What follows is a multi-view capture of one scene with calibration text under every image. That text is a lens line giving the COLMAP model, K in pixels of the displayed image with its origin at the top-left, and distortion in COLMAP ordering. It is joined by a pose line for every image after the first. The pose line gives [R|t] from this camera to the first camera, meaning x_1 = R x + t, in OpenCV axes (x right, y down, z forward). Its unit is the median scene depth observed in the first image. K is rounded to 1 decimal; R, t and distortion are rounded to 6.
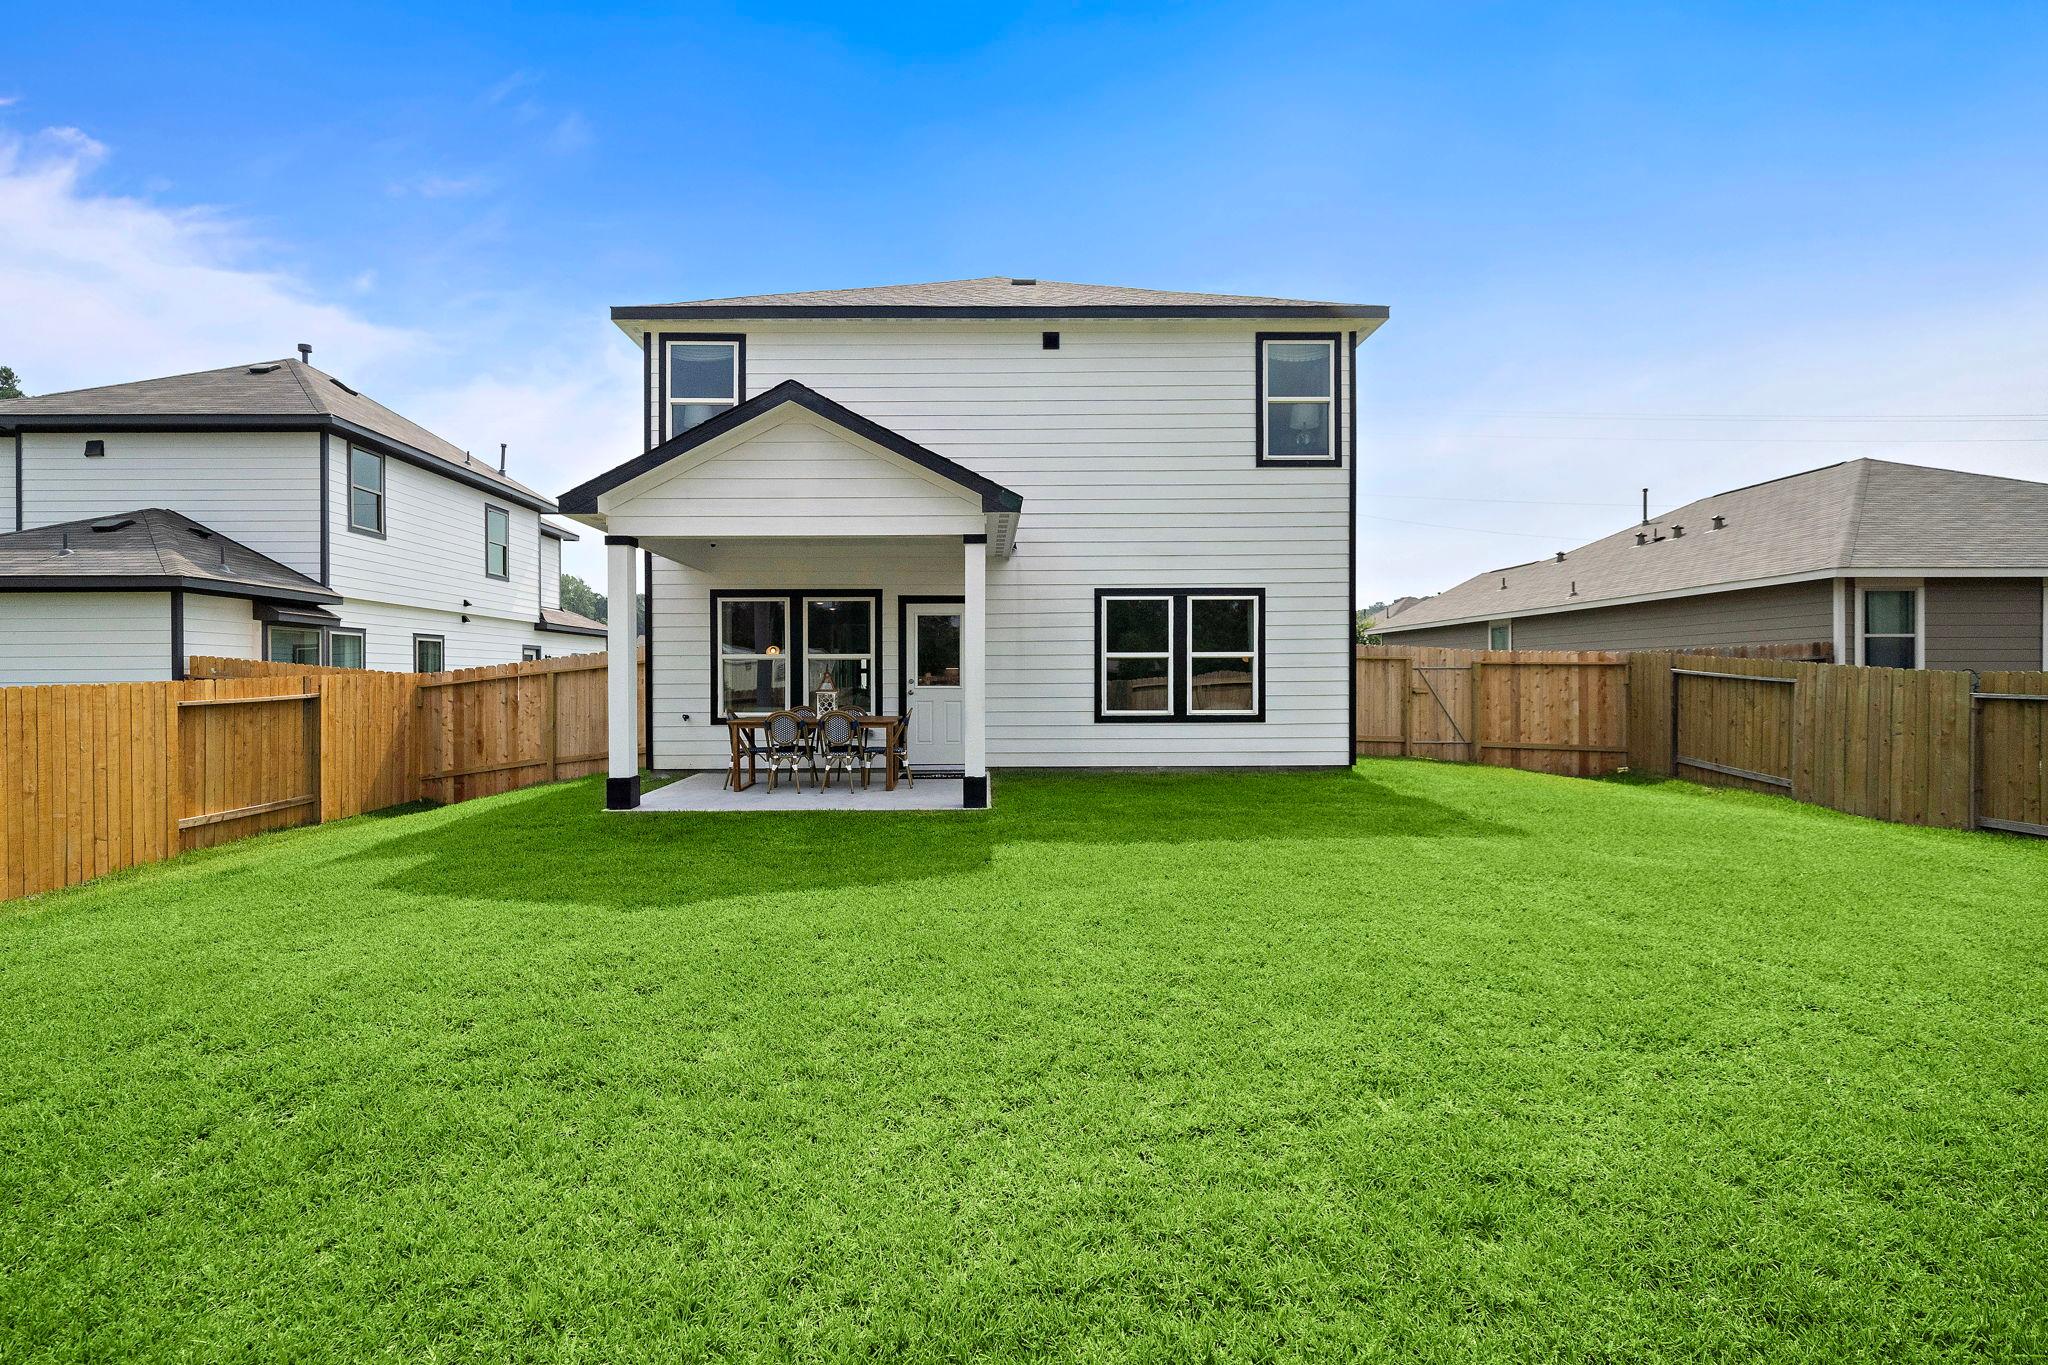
lens RADIAL K [[885.9, 0, 1013.9], [0, 885.9, 673.2], [0, 0, 1]] dist [-0.002085, -0.009803]
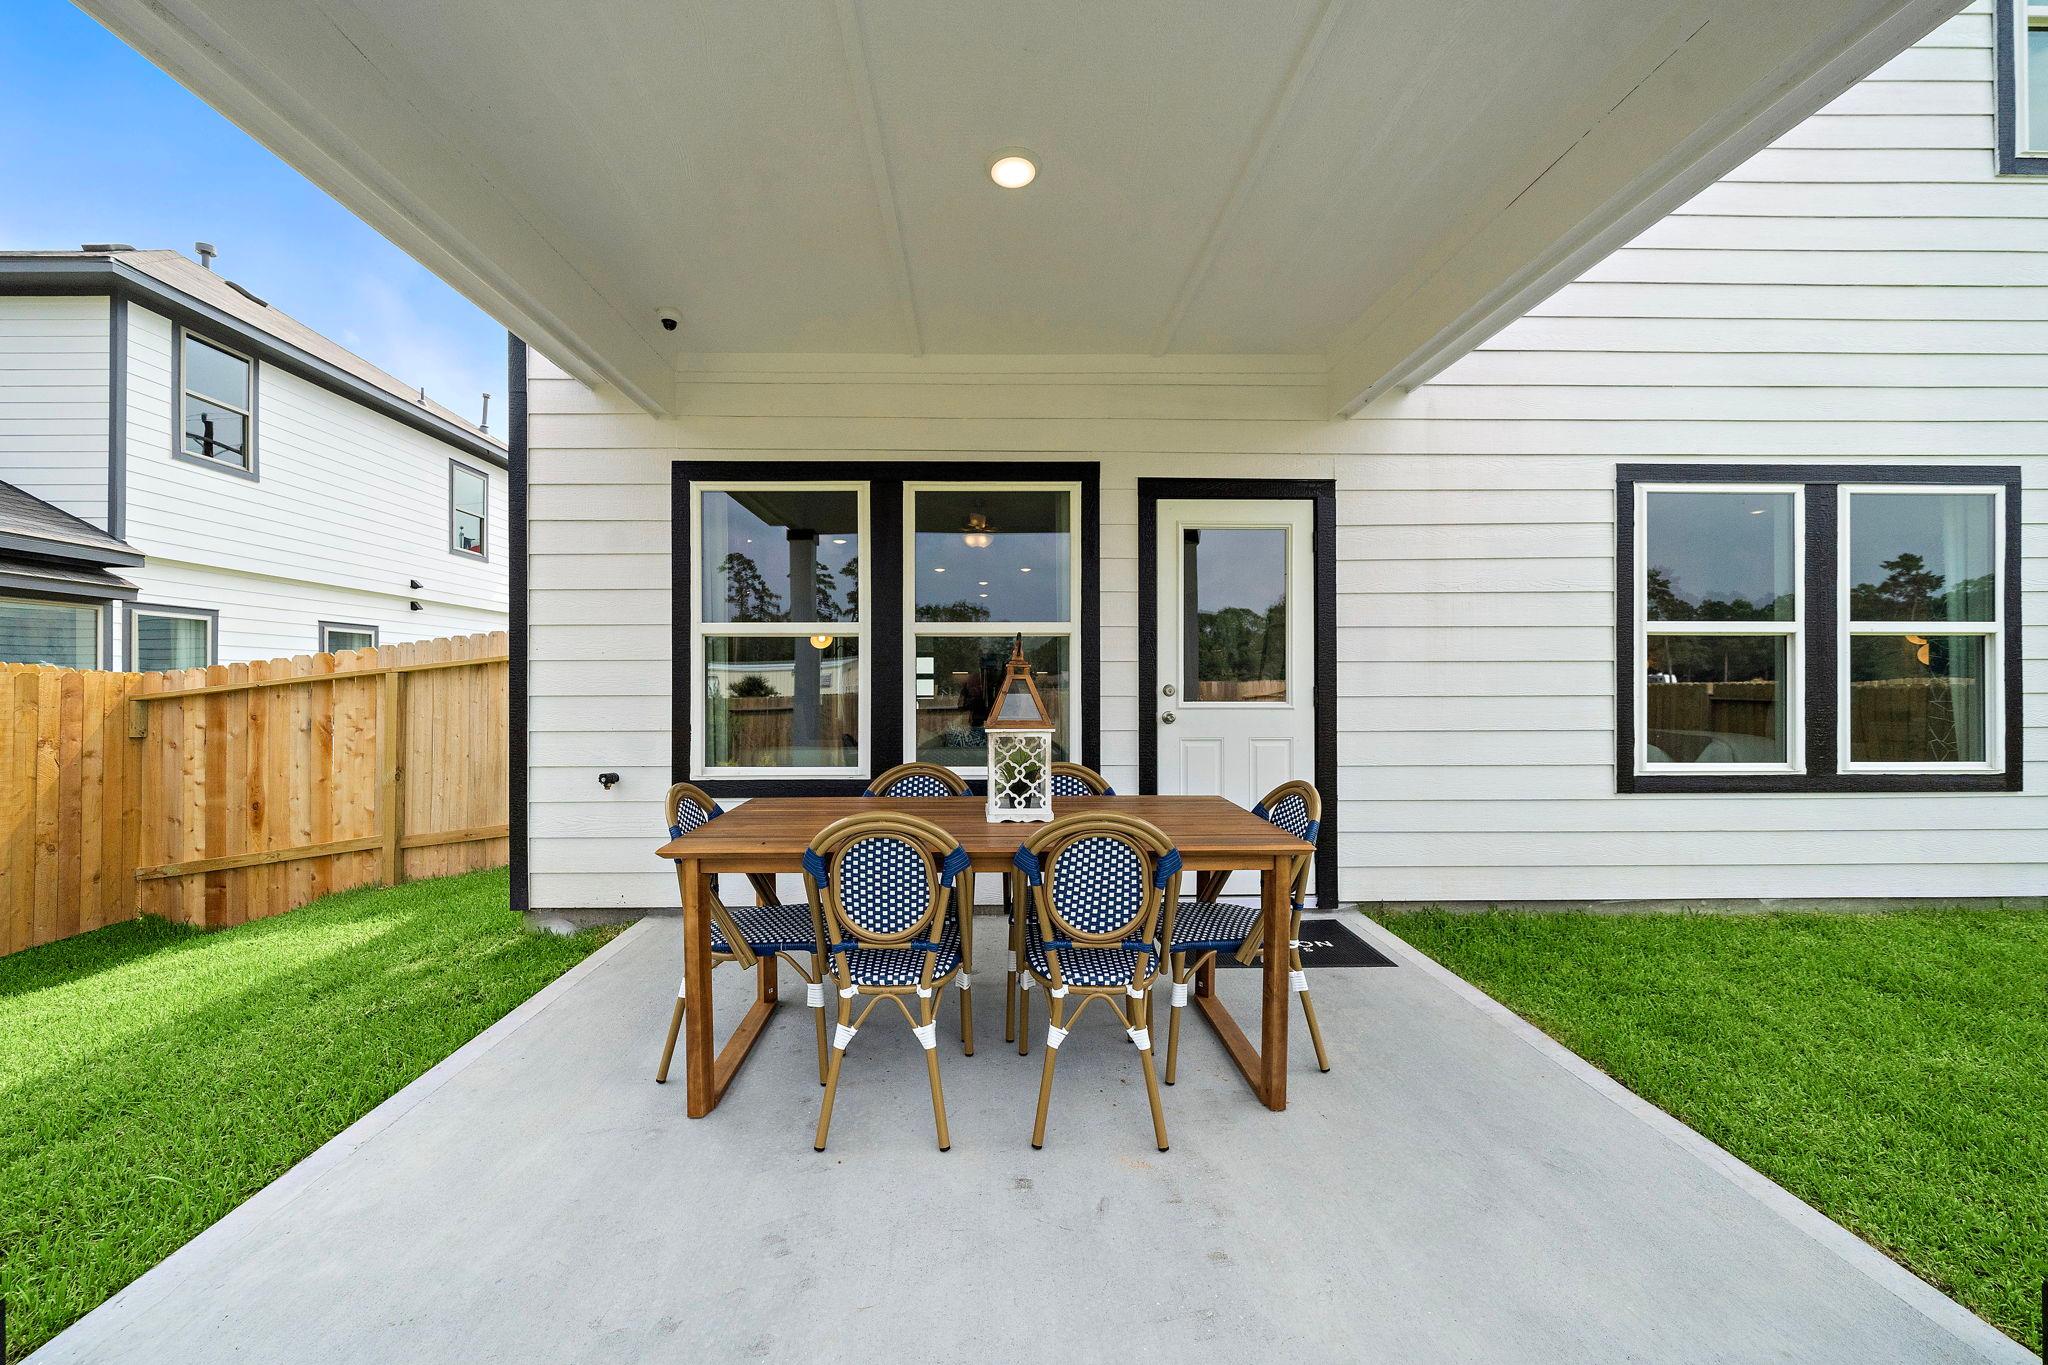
lens RADIAL K [[757.3, 0, 1022.4], [0, 757.3, 683.6], [0, 0, 1]] dist [-0.002284, -0.000290]
pose [[0.999996, 0.002338, -0.001514, -0.156359], [-0.002335, 0.999995, 0.001974, 0.004700], [0.001518, -0.001970, 0.999997, 0.559459]]
